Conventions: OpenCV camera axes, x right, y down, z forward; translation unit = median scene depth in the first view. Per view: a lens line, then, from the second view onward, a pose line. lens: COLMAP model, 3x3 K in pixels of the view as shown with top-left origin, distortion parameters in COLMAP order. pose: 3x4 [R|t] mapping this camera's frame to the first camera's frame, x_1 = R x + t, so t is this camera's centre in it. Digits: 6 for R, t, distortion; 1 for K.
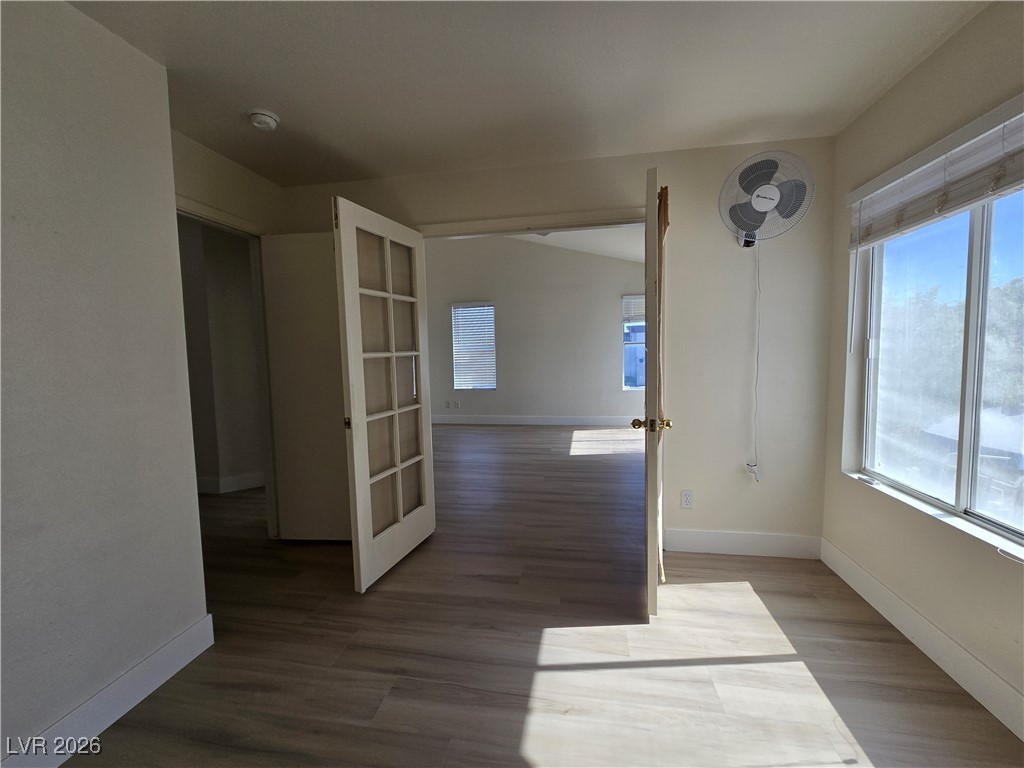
lens RADIAL K [[418.5, 0, 510.9], [0, 418.5, 378.7], [0, 0, 1]] dist [-0.003488, 0.000499]
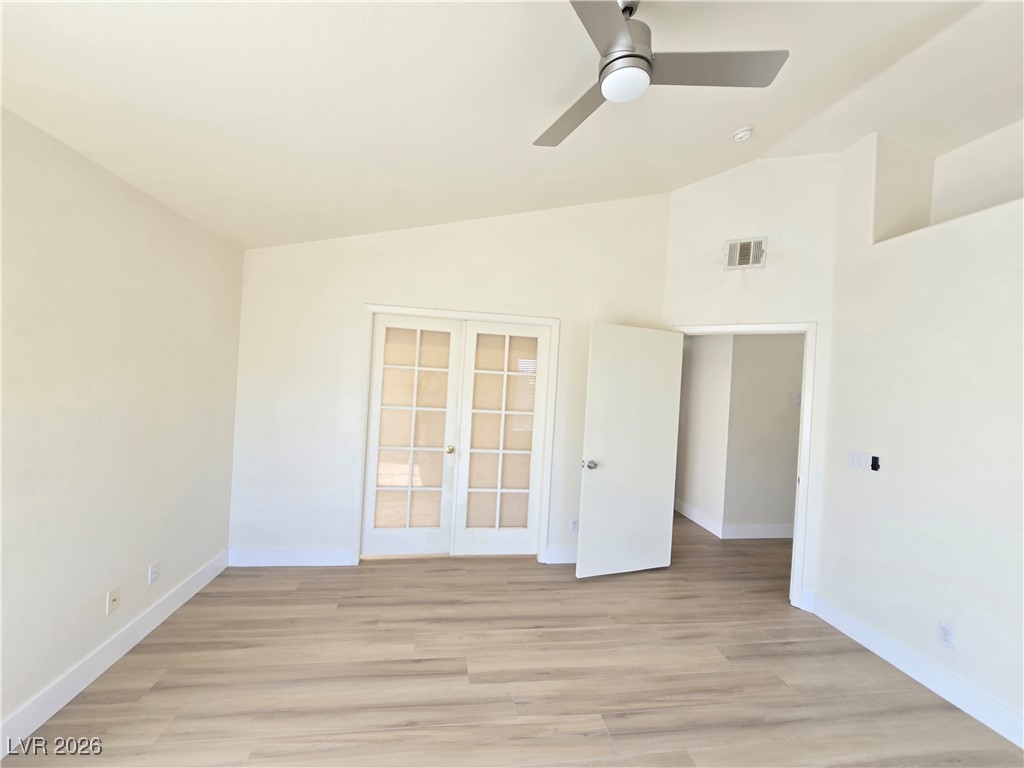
lens RADIAL K [[421.9, 0, 510.2], [0, 421.9, 380.5], [0, 0, 1]] dist [-0.003422, 0.000024]
pose [[-0.946728, -0.033516, -0.320285, 0.239539], [-0.061011, 0.995225, 0.076195, -0.198712], [0.316201, 0.091677, -0.944252, 1.674207]]
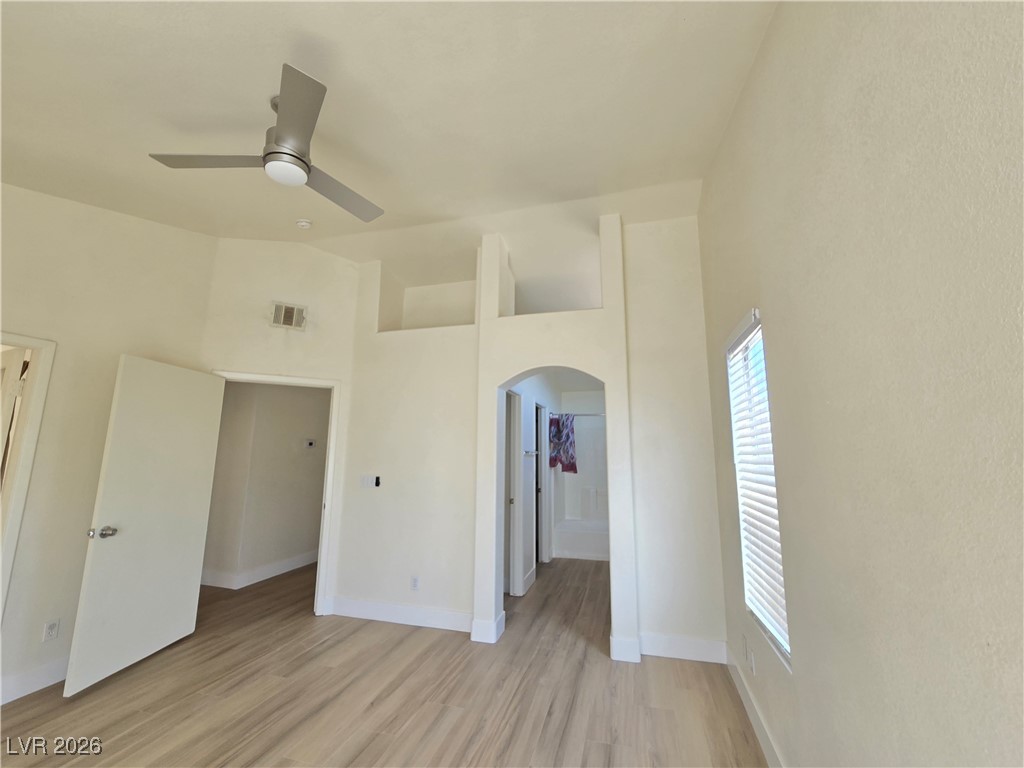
lens RADIAL K [[424.5, 0, 512.0], [0, 424.5, 384.0], [0, 0, 1]] dist [-0.000395, 0.000047]
pose [[-0.102038, -0.141953, -0.984600, 0.444619], [-0.078496, 0.987829, -0.134284, -0.165470], [0.991679, 0.063585, -0.111938, 1.636694]]
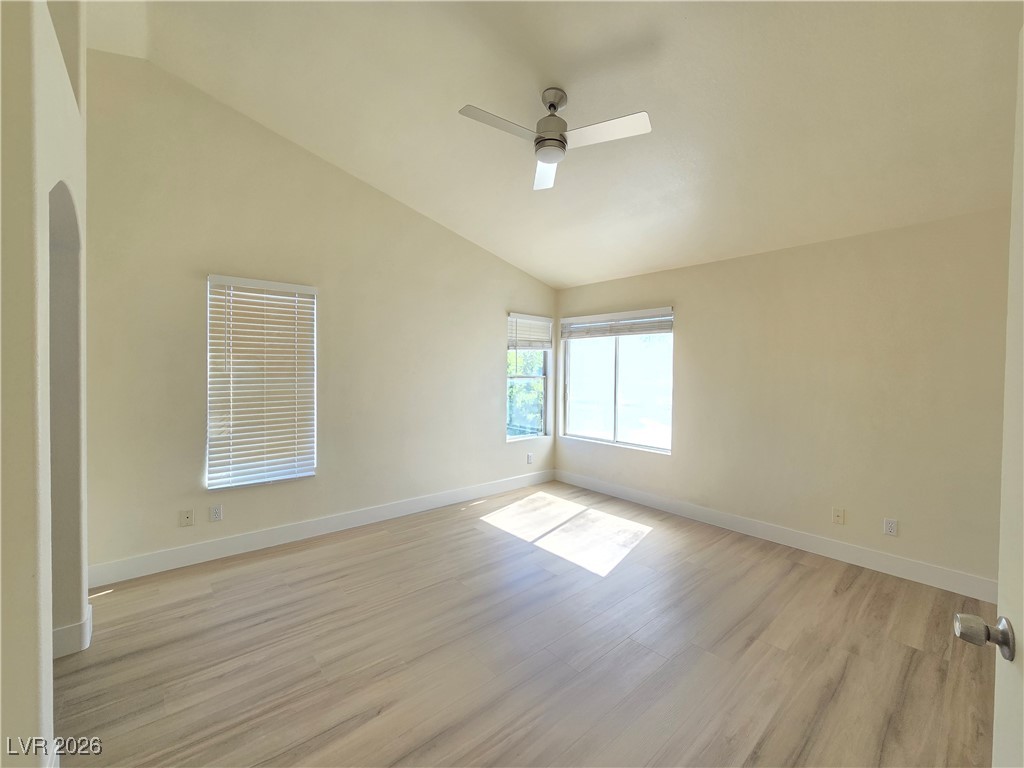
lens RADIAL K [[418.5, 0, 510.9], [0, 418.5, 378.7], [0, 0, 1]] dist [-0.003488, 0.000499]
pose [[0.631023, 0.012509, 0.775663, -0.523726], [0.031832, 0.998610, -0.042000, -0.089566], [-0.775111, 0.051194, 0.629748, 0.958409]]
